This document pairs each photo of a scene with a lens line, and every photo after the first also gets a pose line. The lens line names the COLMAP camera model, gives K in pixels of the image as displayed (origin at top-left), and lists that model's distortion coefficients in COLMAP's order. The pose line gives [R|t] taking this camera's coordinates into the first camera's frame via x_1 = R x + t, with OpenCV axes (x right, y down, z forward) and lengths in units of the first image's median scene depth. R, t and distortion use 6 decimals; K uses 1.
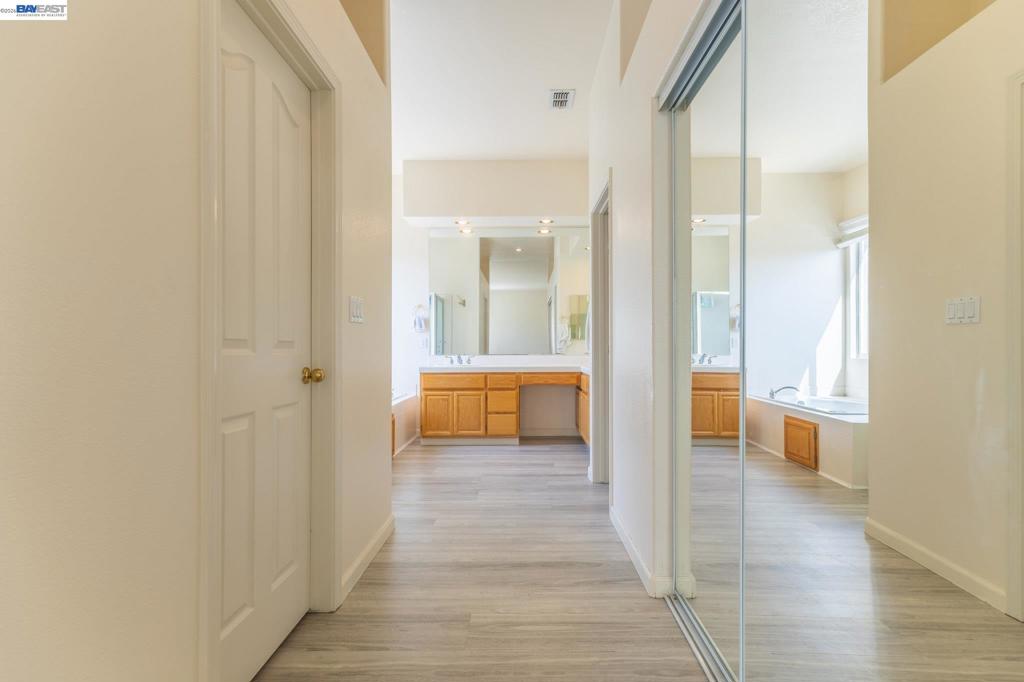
lens RADIAL K [[475.3, 0, 512.0], [0, 475.3, 341.0], [0, 0, 1]] dist [0.000241, -0.000105]
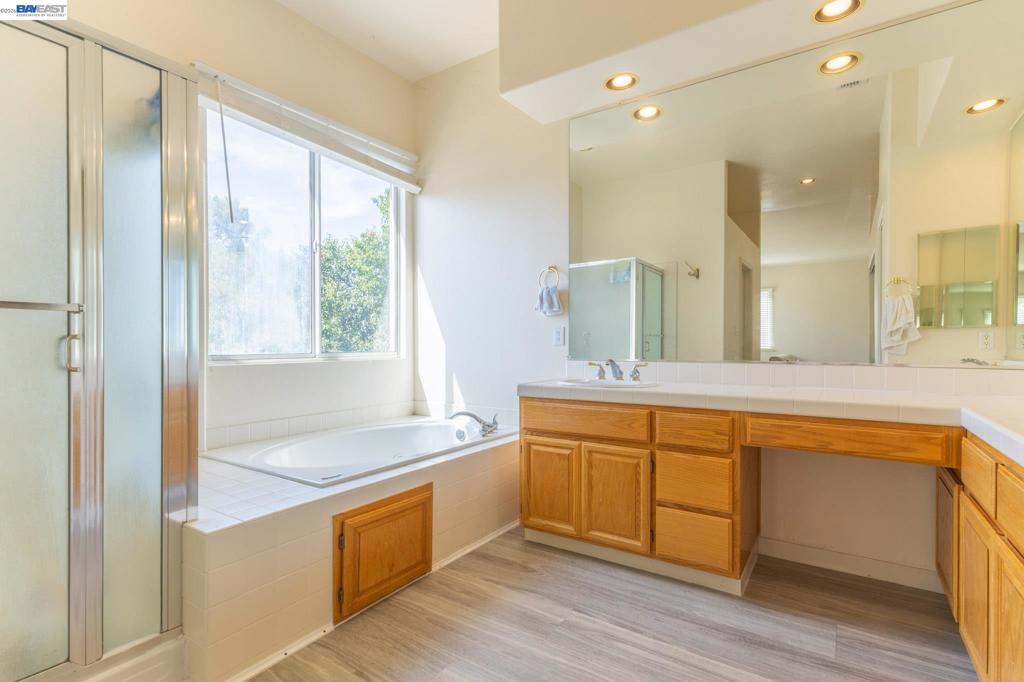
lens RADIAL K [[503.0, 0, 479.9], [0, 503.0, 345.8], [0, 0, 1]] dist [-0.001822, -0.000376]
pose [[0.826935, 0.004559, -0.562280, 0.068279], [0.005472, 0.999855, 0.016154, 0.005965], [0.562271, -0.016435, 0.826789, 0.546925]]
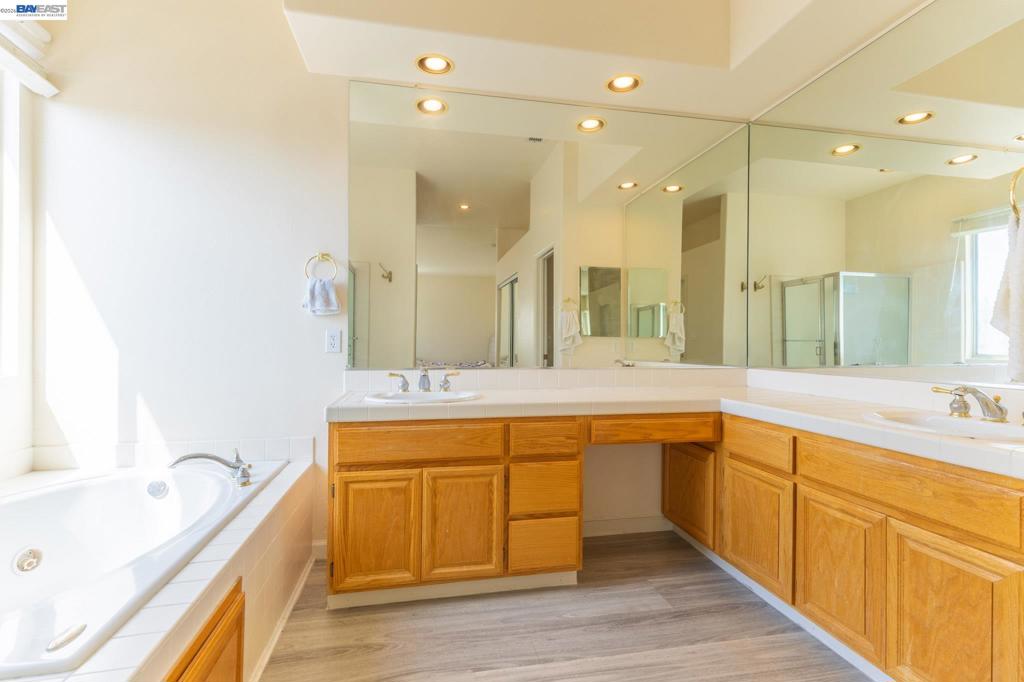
lens RADIAL K [[500.3, 0, 543.2], [0, 500.3, 341.4], [0, 0, 1]] dist [0.000696, 0.000297]
pose [[0.968525, 0.009458, 0.248737, -0.129880], [-0.011575, 0.999908, 0.007050, -0.001568], [-0.248648, -0.009707, 0.968545, 0.579817]]
